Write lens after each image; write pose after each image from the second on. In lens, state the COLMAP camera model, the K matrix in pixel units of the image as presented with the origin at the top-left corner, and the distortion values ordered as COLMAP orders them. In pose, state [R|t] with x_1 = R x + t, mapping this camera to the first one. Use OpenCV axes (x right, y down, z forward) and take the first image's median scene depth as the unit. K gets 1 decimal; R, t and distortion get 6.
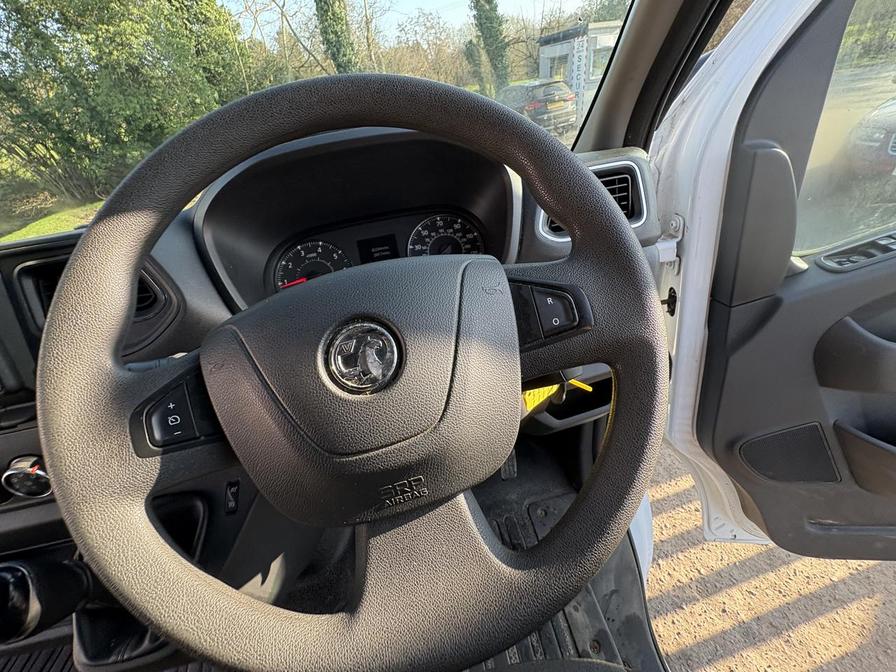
lens RADIAL K [[355.0, 0, 445.3], [0, 355.0, 339.7], [0, 0, 1]] dist [-0.002726, 0.001301]
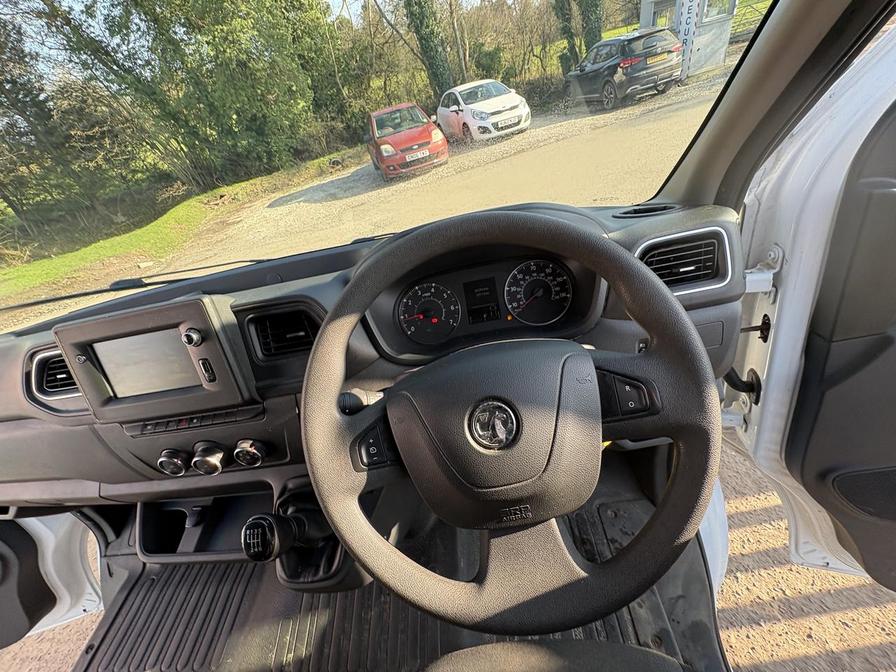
lens RADIAL K [[355.0, 0, 446.3], [0, 355.0, 335.6], [0, 0, 1]] dist [-0.002726, 0.001301]
pose [[0.980068, 0.044596, -0.193593, -0.023984], [-0.033227, 0.997549, 0.061584, -0.067763], [0.195865, -0.053923, 0.979147, -0.082562]]
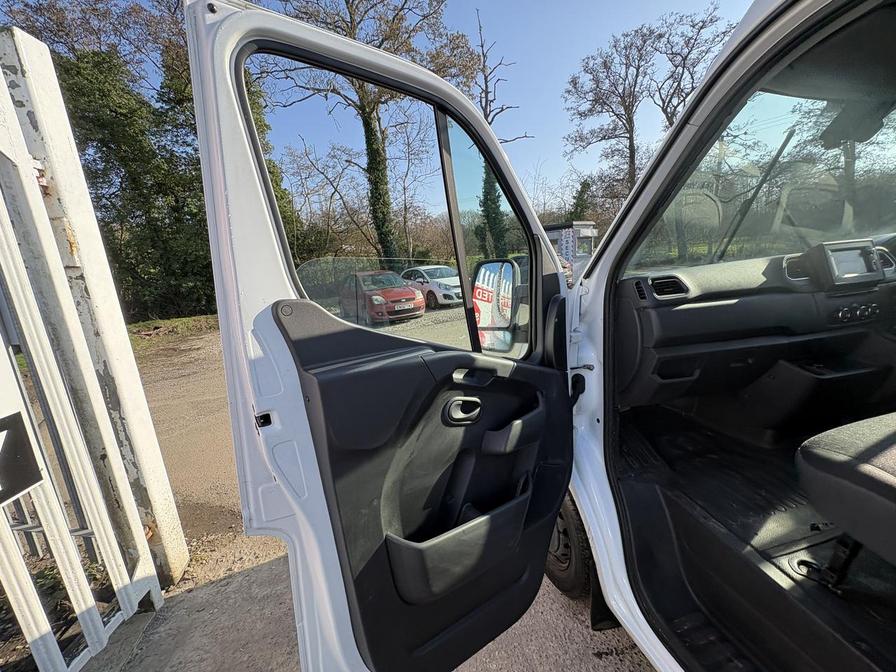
lens RADIAL K [[355.0, 0, 449.3], [0, 355.0, 335.2], [0, 0, 1]] dist [-0.002726, 0.001301]
pose [[0.994869, 0.047477, 0.089345, -1.923523], [-0.008877, 0.920622, -0.390355, 0.702713], [-0.100786, 0.387559, 0.916319, -0.575995]]
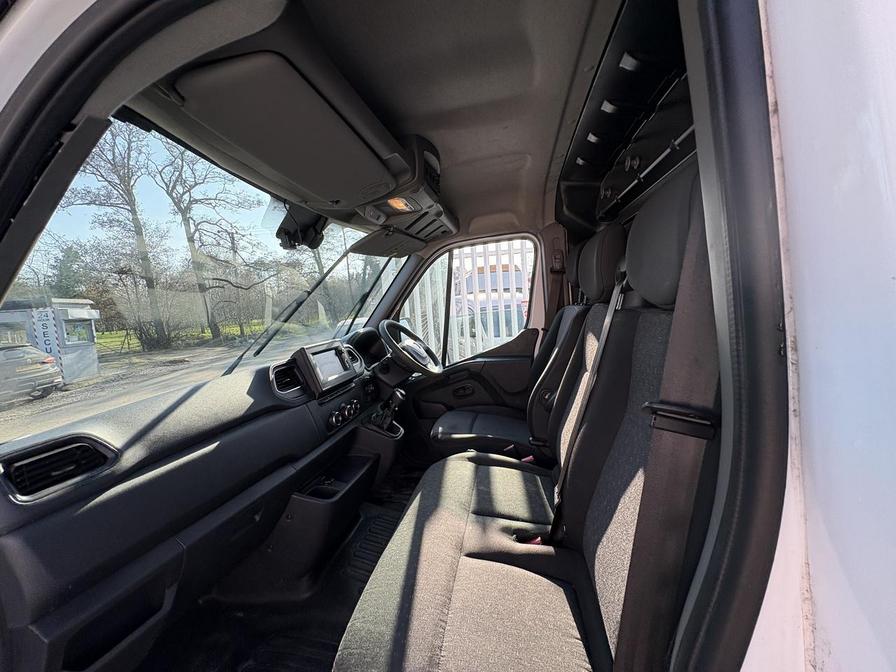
lens RADIAL K [[355.0, 0, 445.7], [0, 355.0, 337.1], [0, 0, 1]] dist [-0.002726, 0.001301]
pose [[0.350852, 0.024876, 0.936100, -1.428742], [0.555928, 0.798894, -0.229592, 0.398005], [-0.753556, 0.600957, 0.266464, -0.356692]]
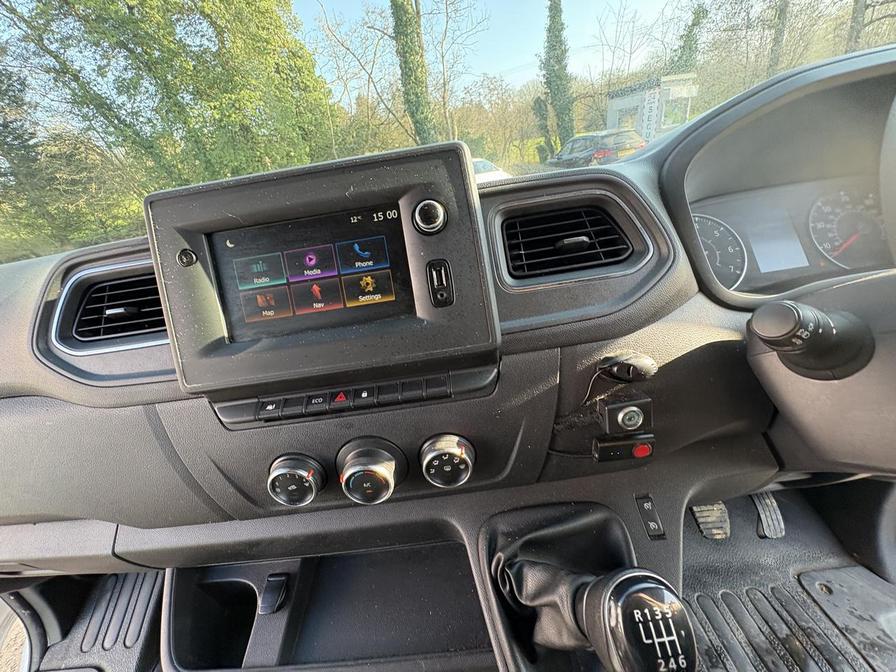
lens RADIAL K [[355.0, 0, 450.4], [0, 355.0, 336.5], [0, 0, 1]] dist [-0.002726, 0.001301]
pose [[0.990736, 0.054080, -0.124568, -0.324568], [-0.067924, 0.991640, -0.109709, 0.058533], [0.117593, 0.117154, 0.986127, 0.044515]]
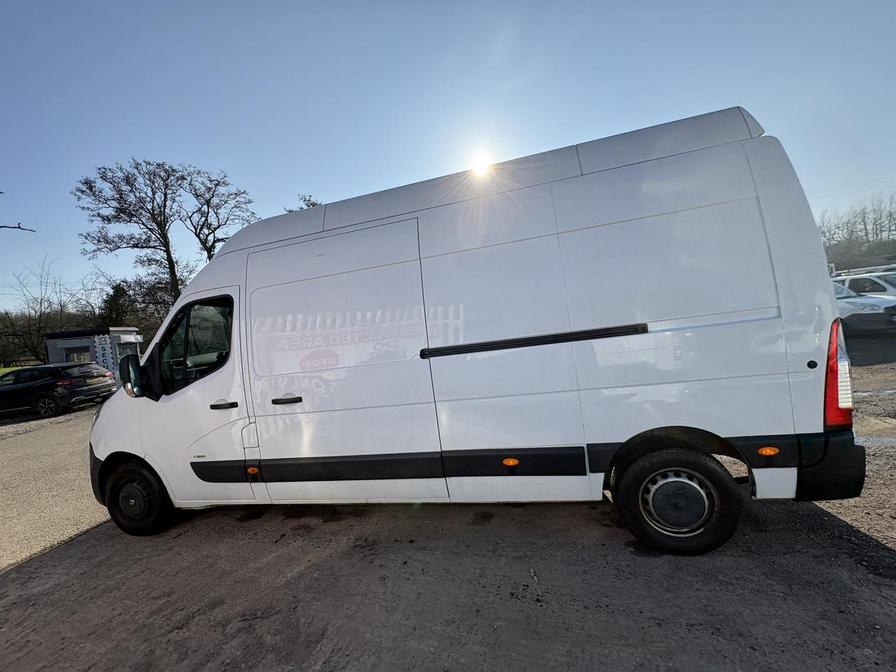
lens RADIAL K [[355.0, 0, 444.2], [0, 355.0, 335.0], [0, 0, 1]] dist [-0.002726, 0.001301]
pose [[0.398608, 0.063818, 0.914898, -3.074722], [0.561844, 0.771472, -0.298601, 2.167680], [-0.724874, 0.633055, 0.271659, -2.366095]]
